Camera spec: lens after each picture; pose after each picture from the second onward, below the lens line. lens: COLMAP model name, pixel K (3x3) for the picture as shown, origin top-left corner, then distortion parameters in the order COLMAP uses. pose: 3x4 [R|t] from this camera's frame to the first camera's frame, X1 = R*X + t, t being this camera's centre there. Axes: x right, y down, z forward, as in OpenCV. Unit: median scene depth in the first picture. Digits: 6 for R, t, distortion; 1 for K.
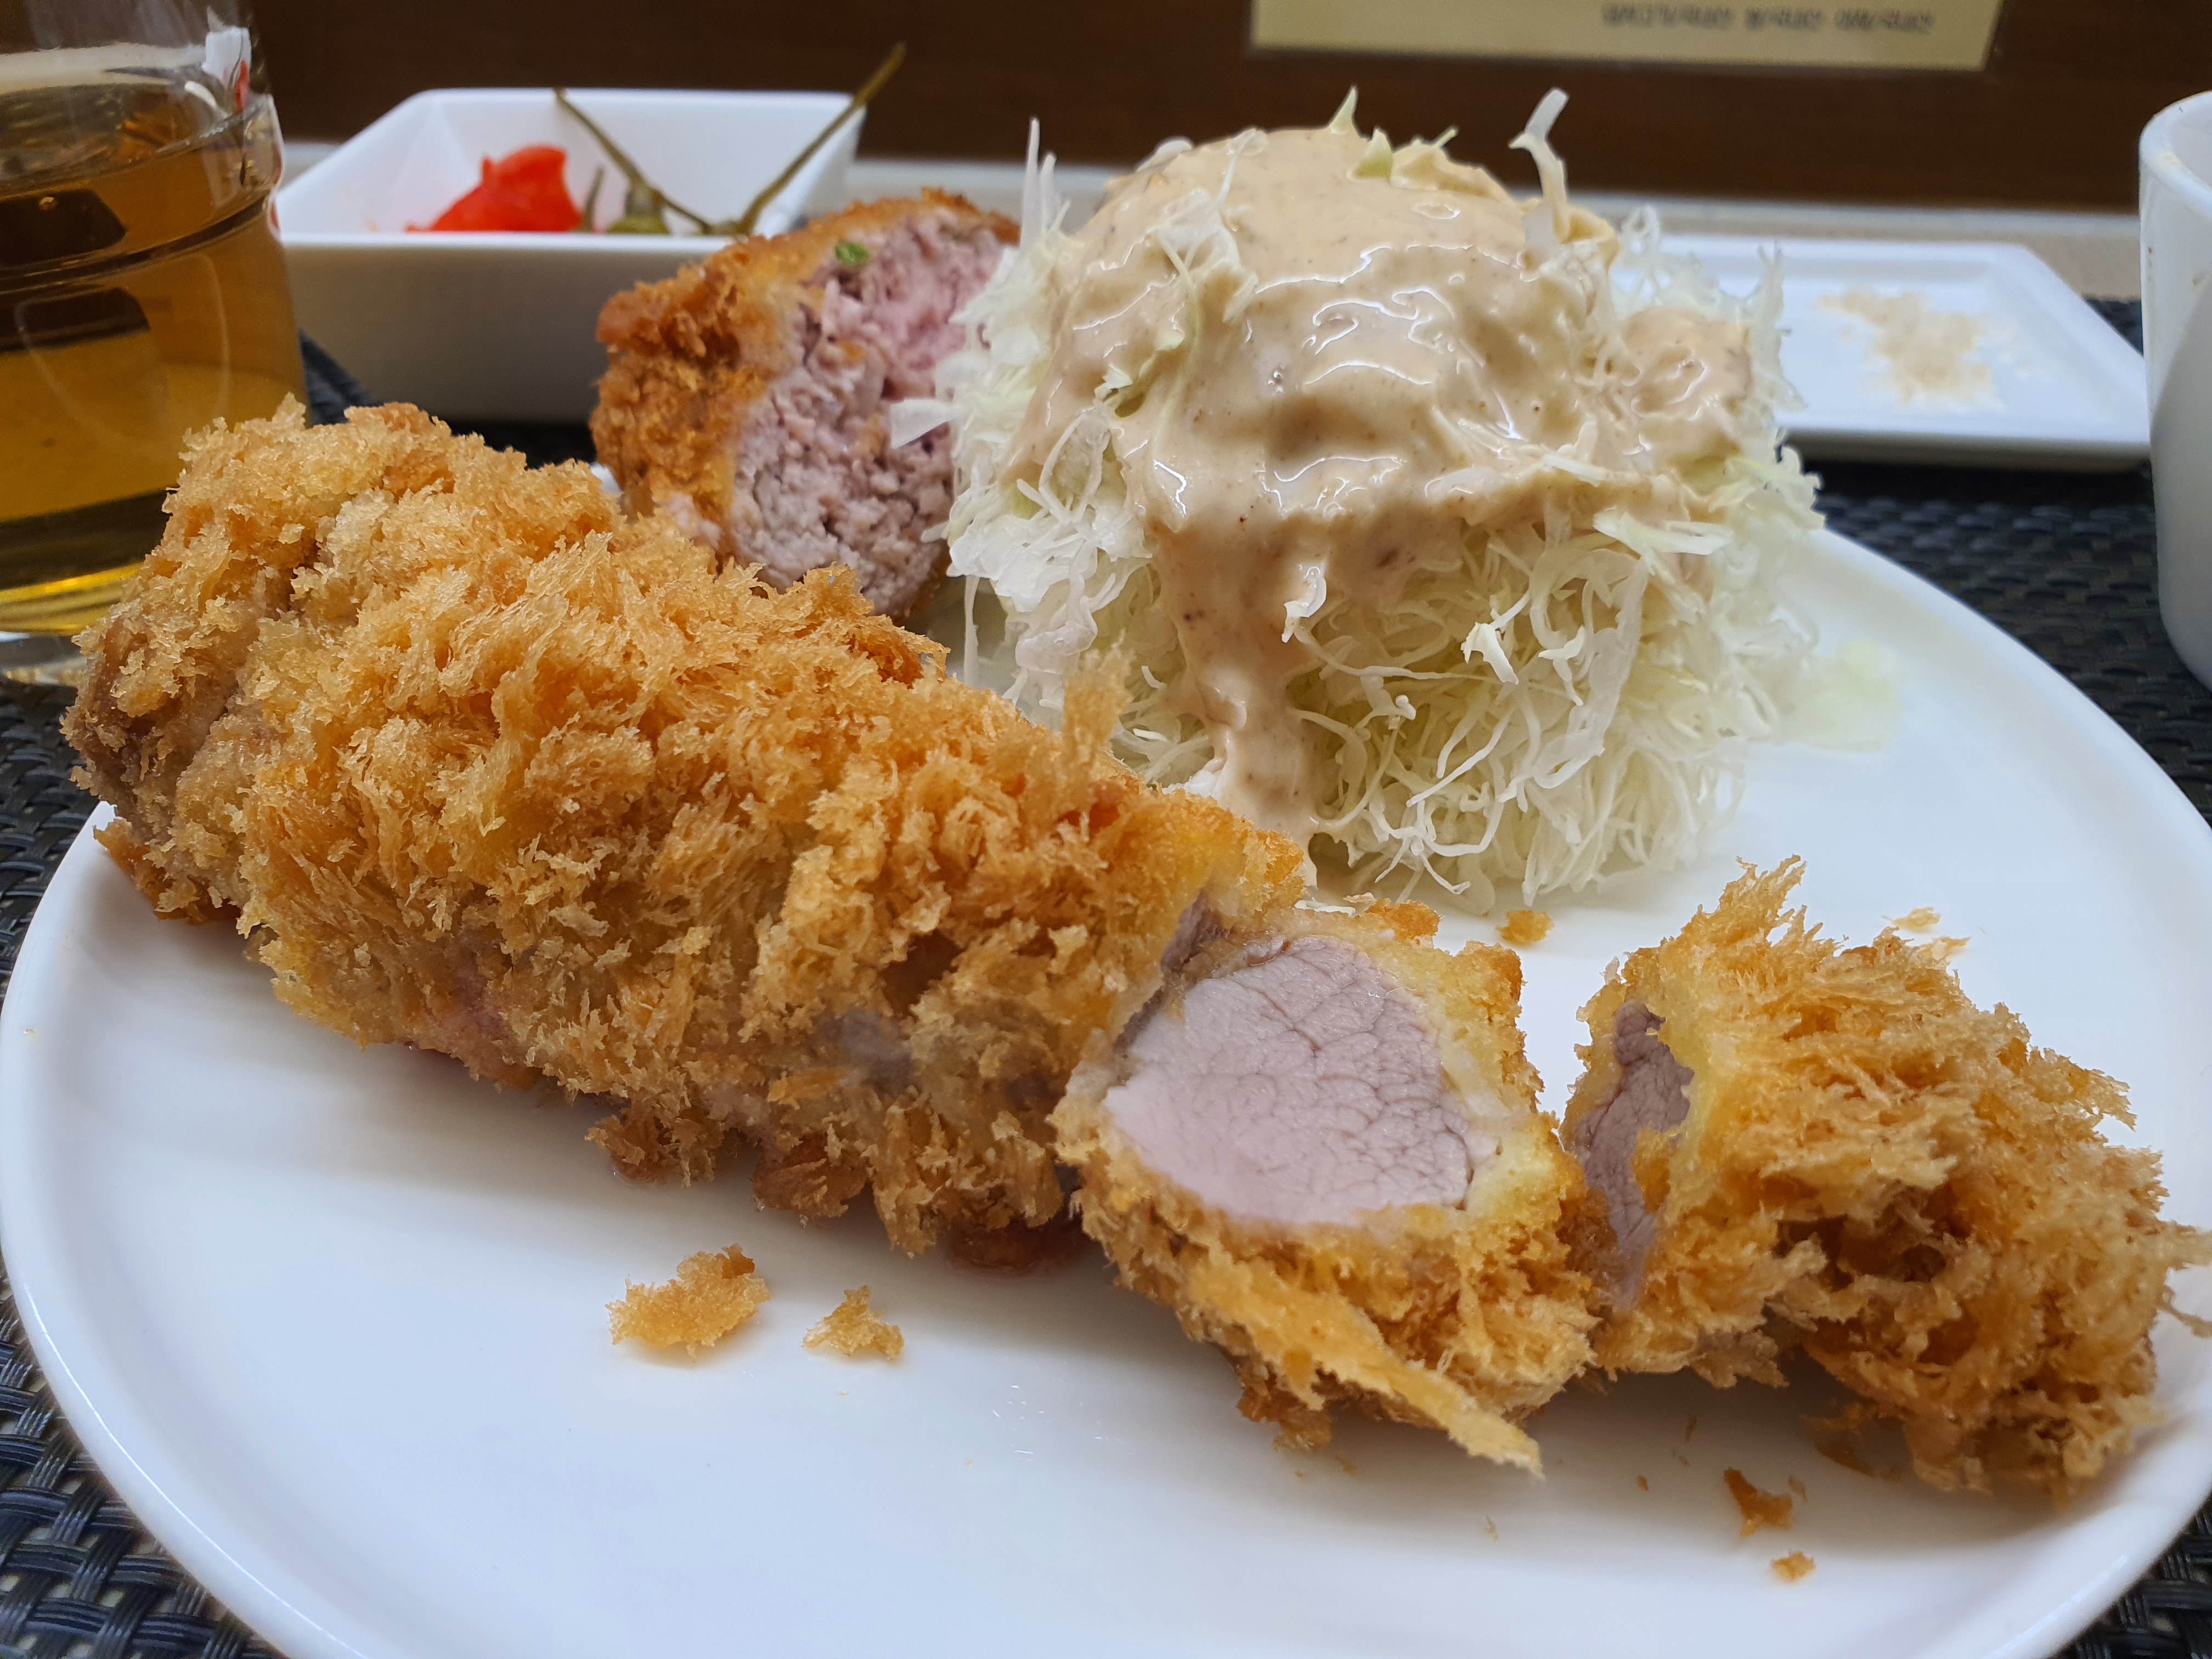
lens RADIAL K [[1785.2, 0, 1106.0], [0, 1785.2, 829.5], [0, 0, 1]] dist [-0.007676, -0.042847]
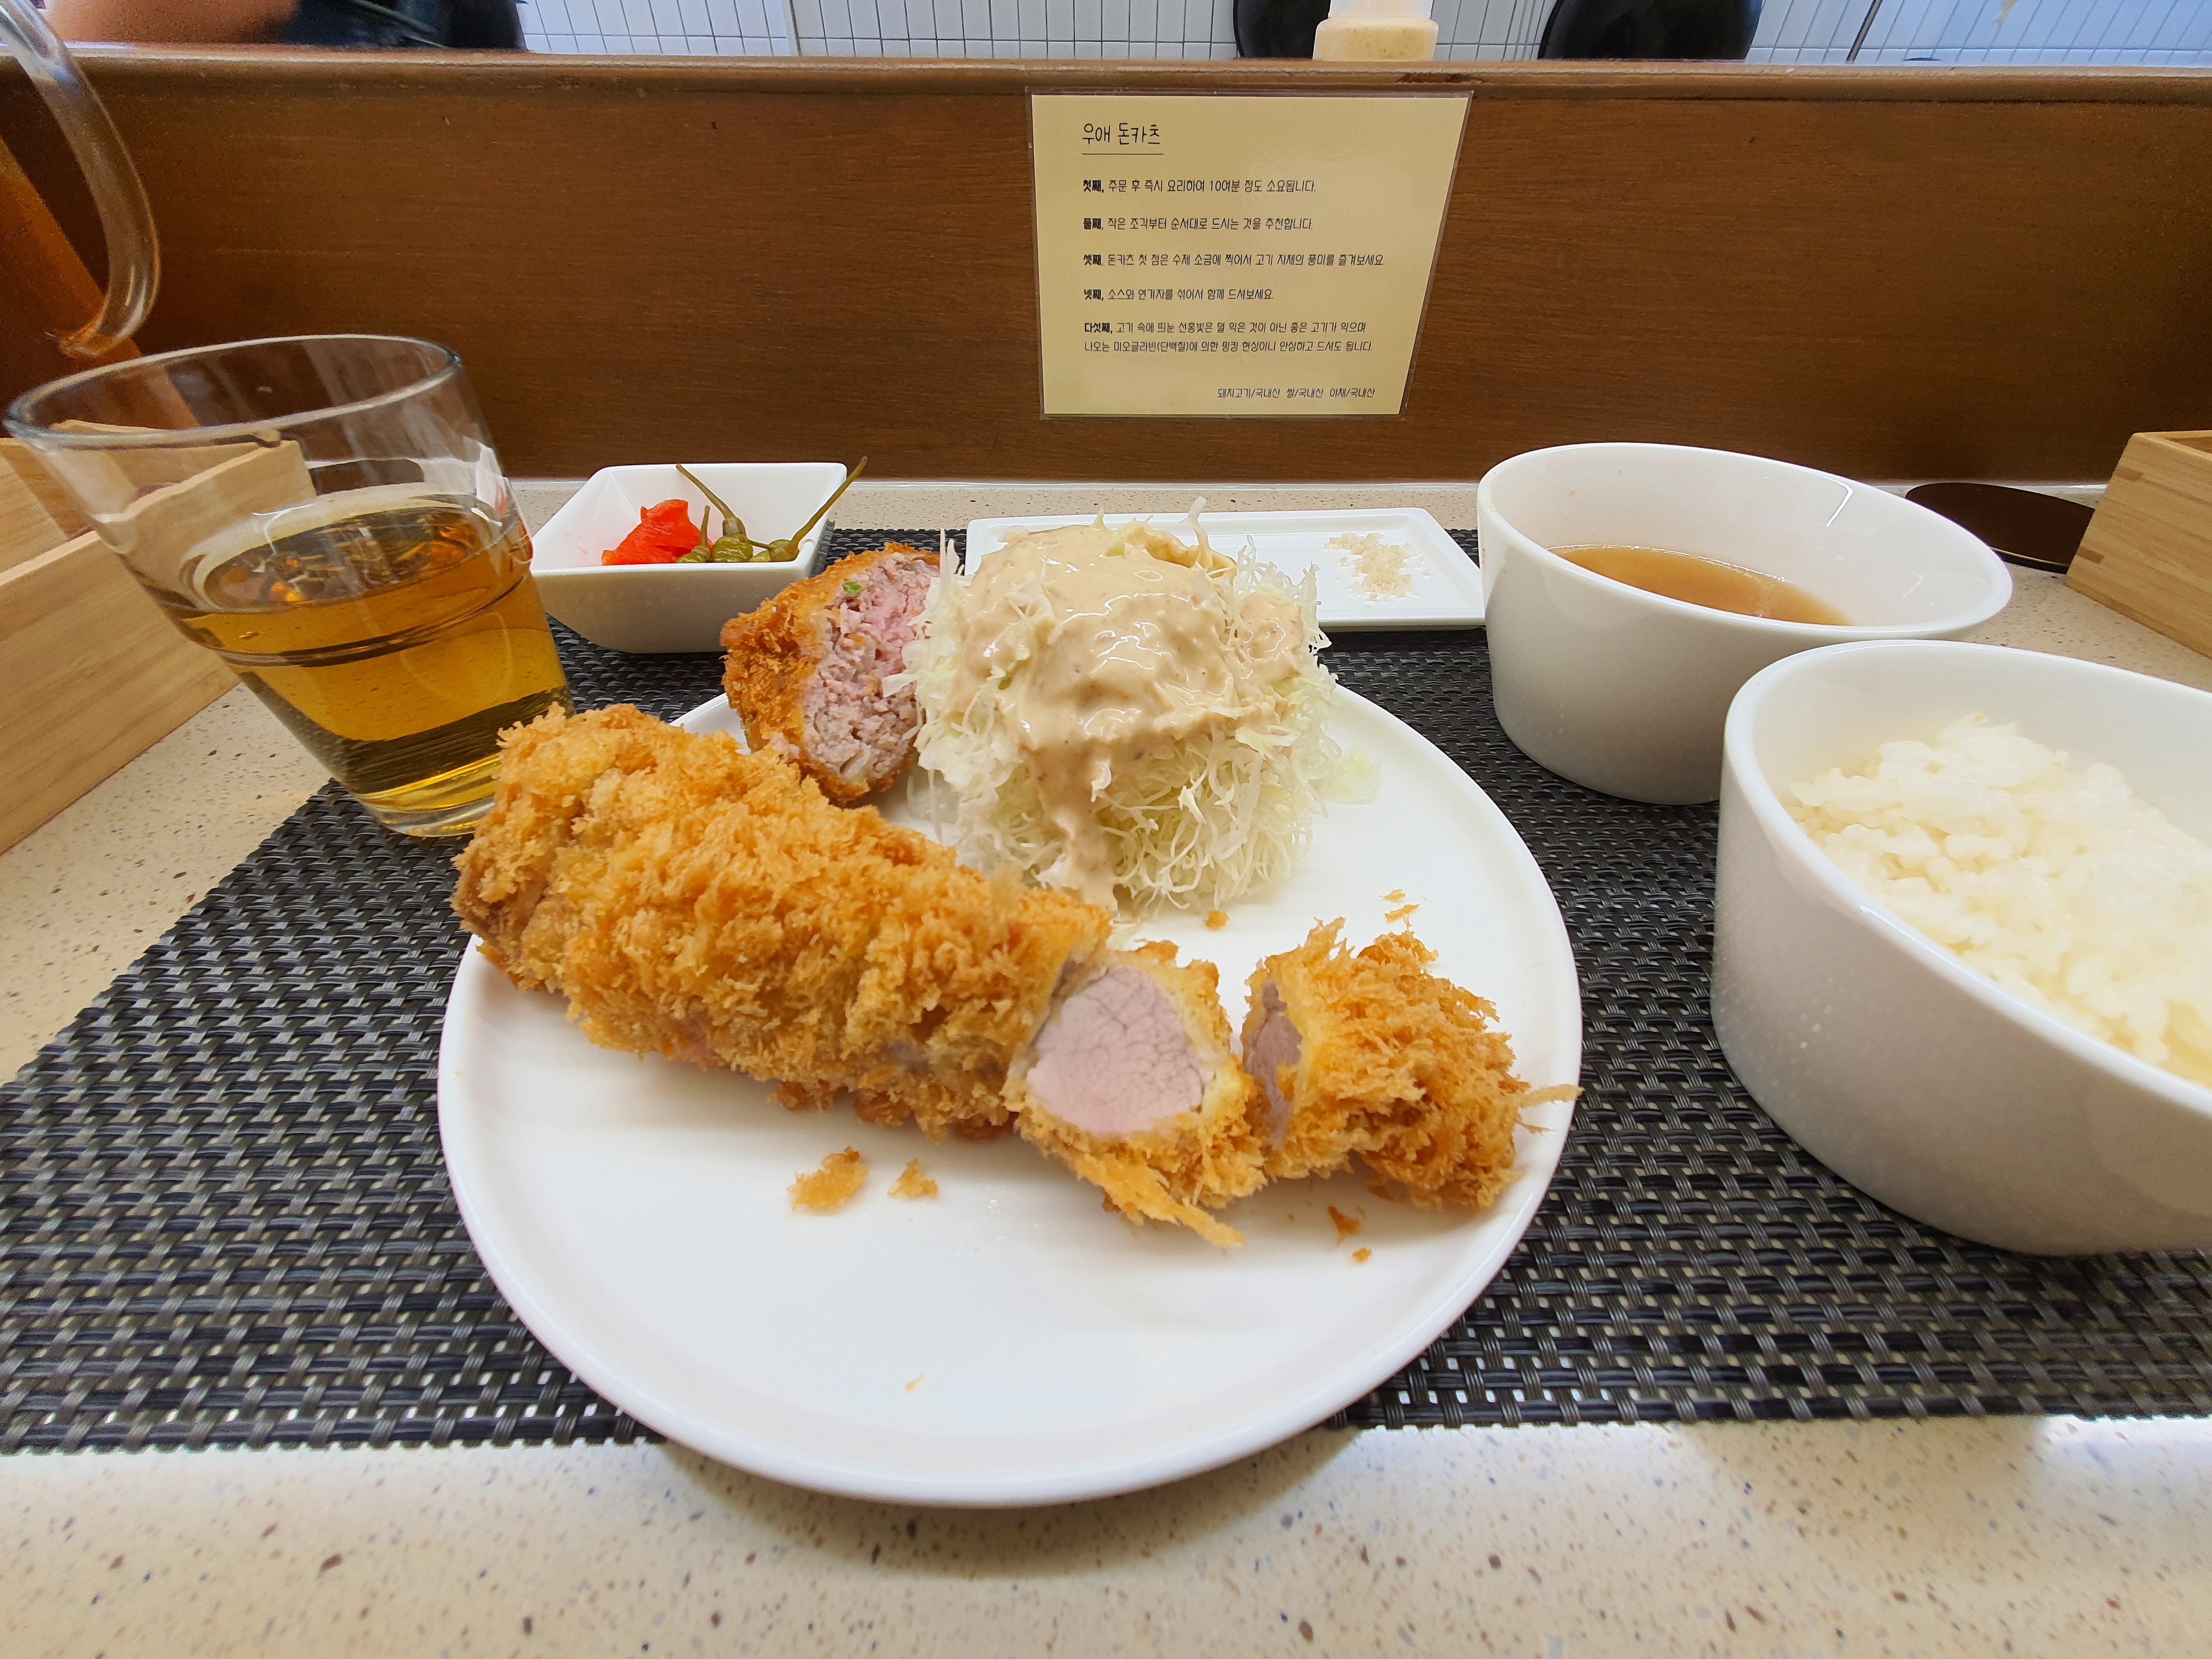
lens RADIAL K [[871.9, 0, 1106.0], [0, 871.9, 829.5], [0, 0, 1]] dist [0.001477, 0.000081]
pose [[0.989693, -0.088573, 0.112532, 0.001834], [0.080157, 0.993785, 0.077239, -0.181922], [-0.118673, -0.067422, 0.990642, 0.008683]]
